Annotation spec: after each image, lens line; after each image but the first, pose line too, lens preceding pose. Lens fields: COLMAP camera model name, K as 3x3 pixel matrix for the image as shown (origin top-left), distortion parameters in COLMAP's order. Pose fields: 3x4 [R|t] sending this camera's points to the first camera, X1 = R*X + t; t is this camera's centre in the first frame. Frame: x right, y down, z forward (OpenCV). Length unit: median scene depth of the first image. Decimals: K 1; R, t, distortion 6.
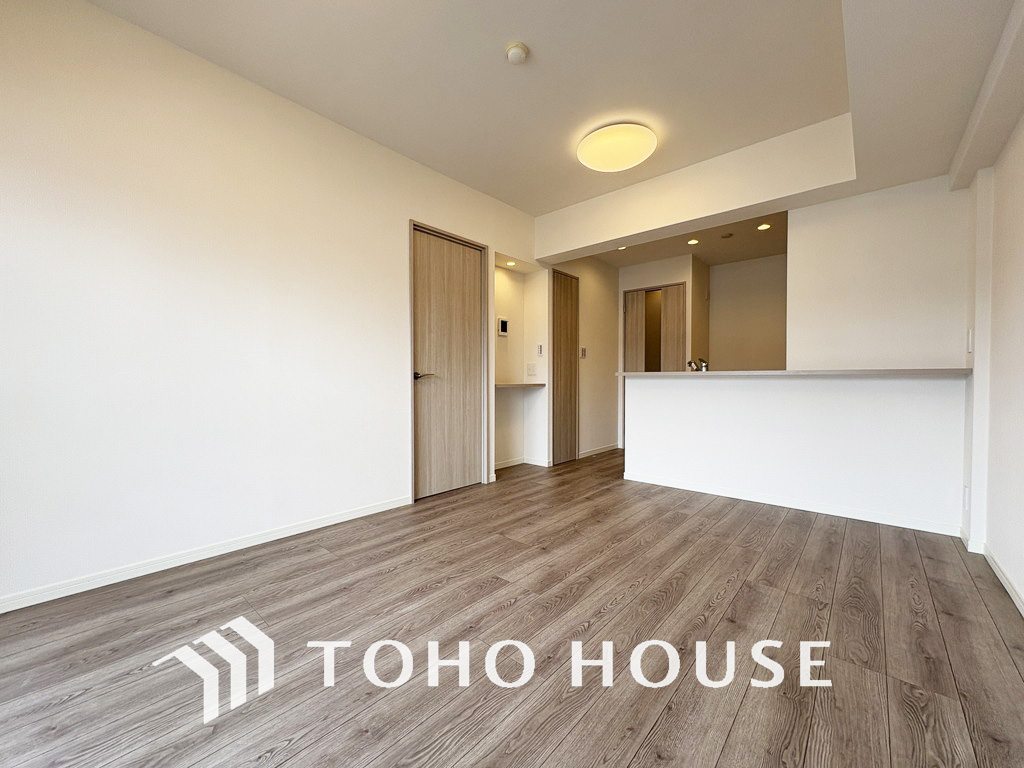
lens RADIAL K [[409.2, 0, 510.2], [0, 409.2, 384.8], [0, 0, 1]] dist [-0.004359, -0.000463]
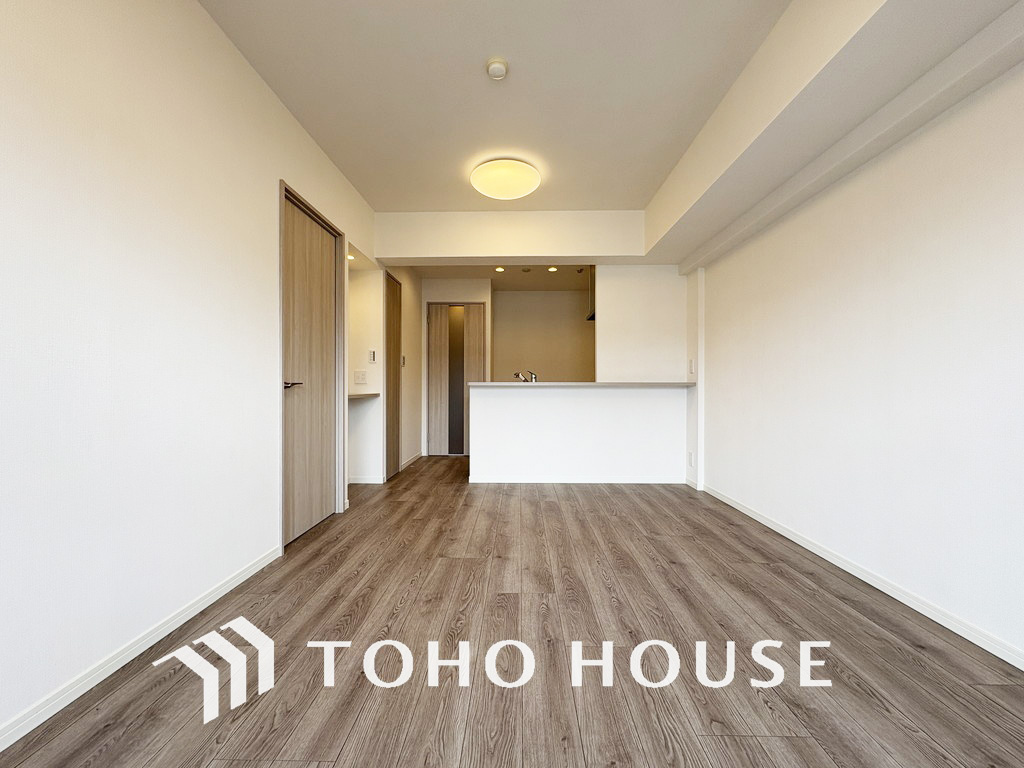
lens RADIAL K [[409.2, 0, 514.2], [0, 409.2, 387.6], [0, 0, 1]] dist [-0.004359, -0.000463]
pose [[0.755748, -0.000516, 0.654862, -0.457692], [0.008146, 0.999930, -0.008613, -0.008831], [-0.654811, 0.011843, 0.755699, 0.167941]]
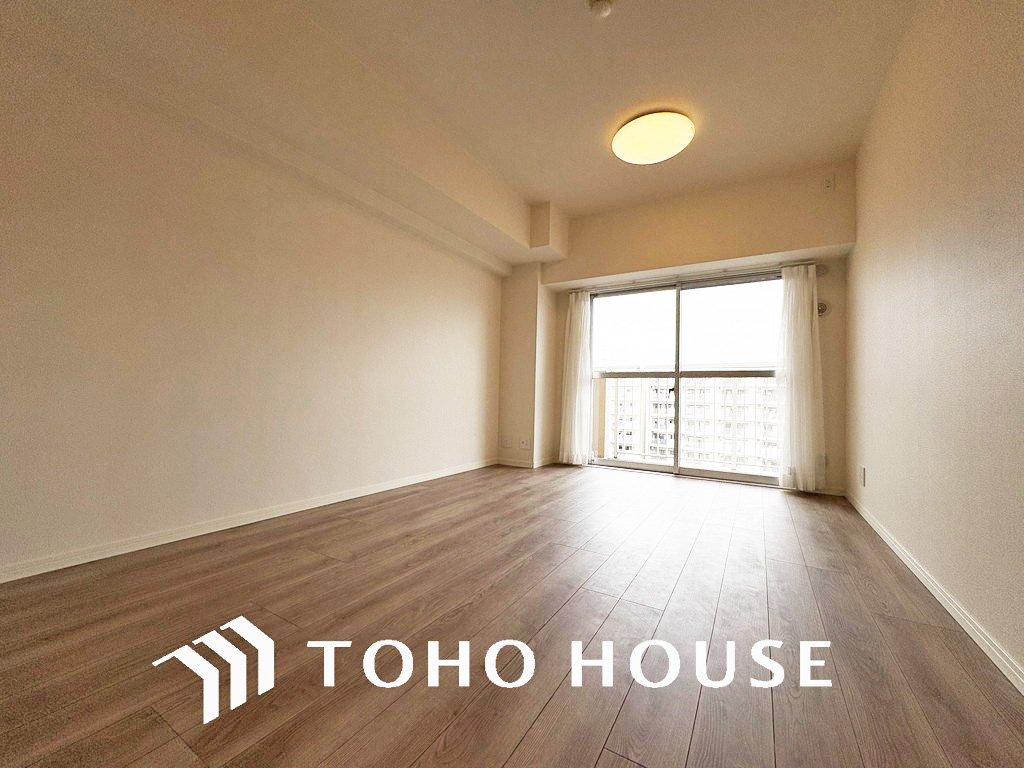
lens RADIAL K [[409.2, 0, 514.3], [0, 409.2, 381.1], [0, 0, 1]] dist [-0.004359, -0.000463]
pose [[-0.984096, -0.023618, -0.176059, 0.259138], [-0.021944, 0.999694, -0.011450, 0.041881], [0.176276, -0.007404, -0.984313, 1.394287]]
